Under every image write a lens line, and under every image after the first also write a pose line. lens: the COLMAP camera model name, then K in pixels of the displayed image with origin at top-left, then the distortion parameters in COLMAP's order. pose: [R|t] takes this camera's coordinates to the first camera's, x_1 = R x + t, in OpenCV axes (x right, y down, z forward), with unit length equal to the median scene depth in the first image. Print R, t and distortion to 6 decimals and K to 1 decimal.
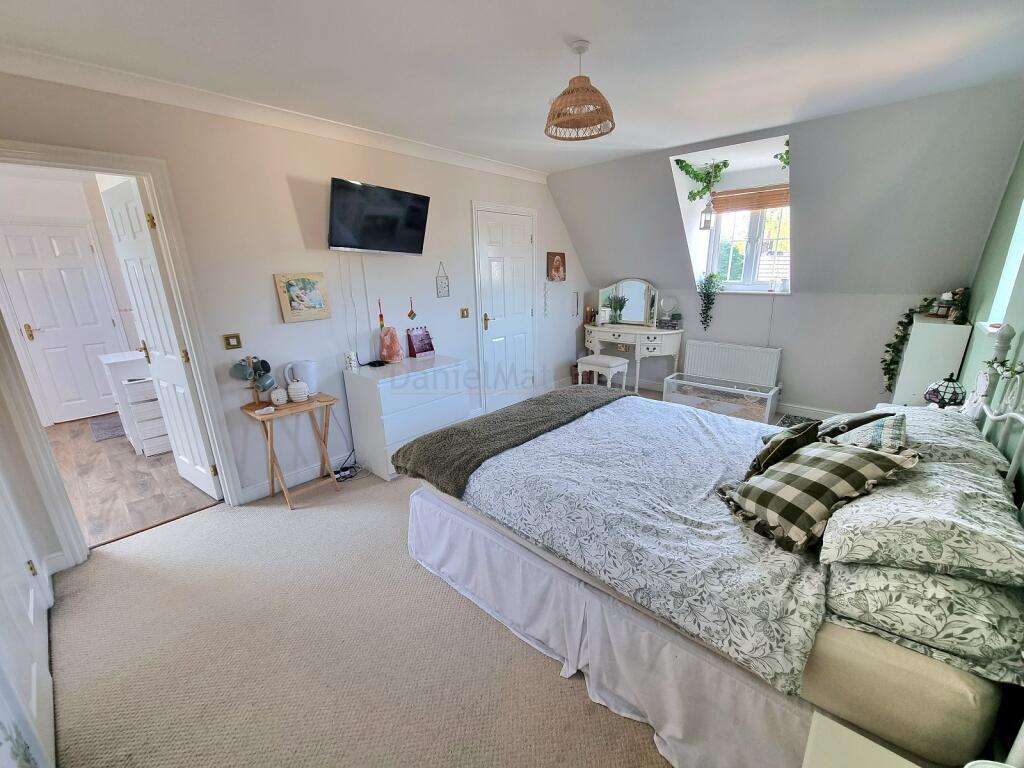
lens RADIAL K [[414.1, 0, 515.2], [0, 414.1, 392.1], [0, 0, 1]] dist [-0.006212, -0.000257]
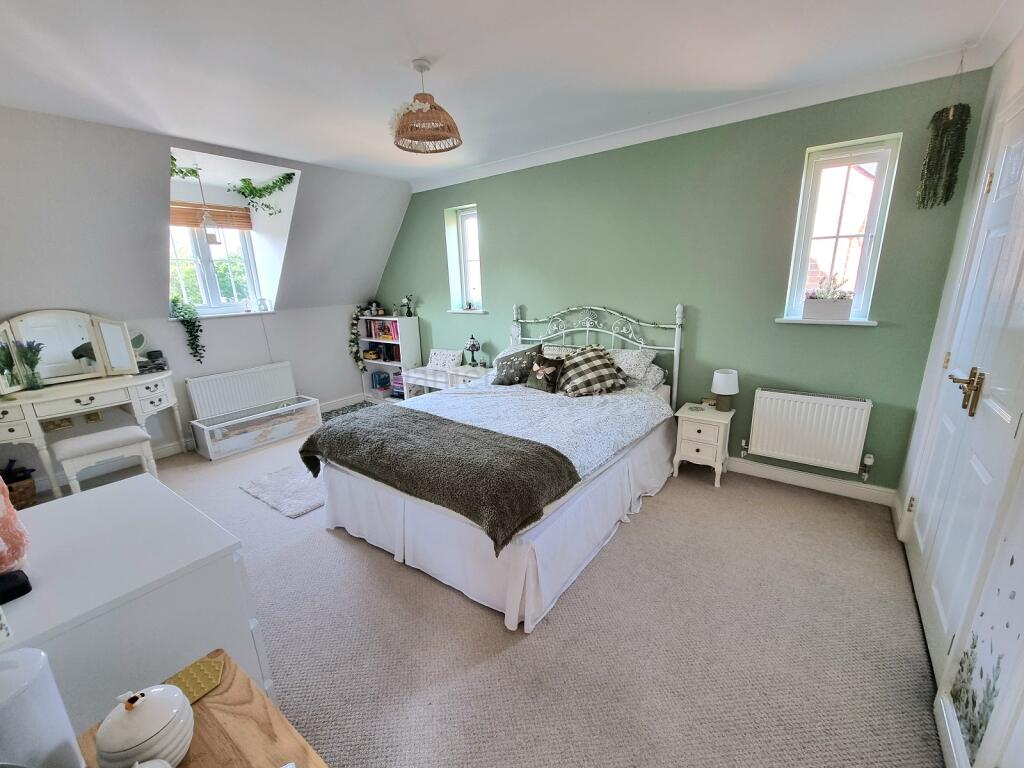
lens RADIAL K [[414.1, 0, 515.2], [0, 414.1, 392.1], [0, 0, 1]] dist [-0.006212, -0.000257]
pose [[-0.085516, -0.239075, 0.967228, -0.459242], [0.318213, 0.913387, 0.253901, -0.115576], [-0.944154, 0.329497, -0.002032, 0.460928]]
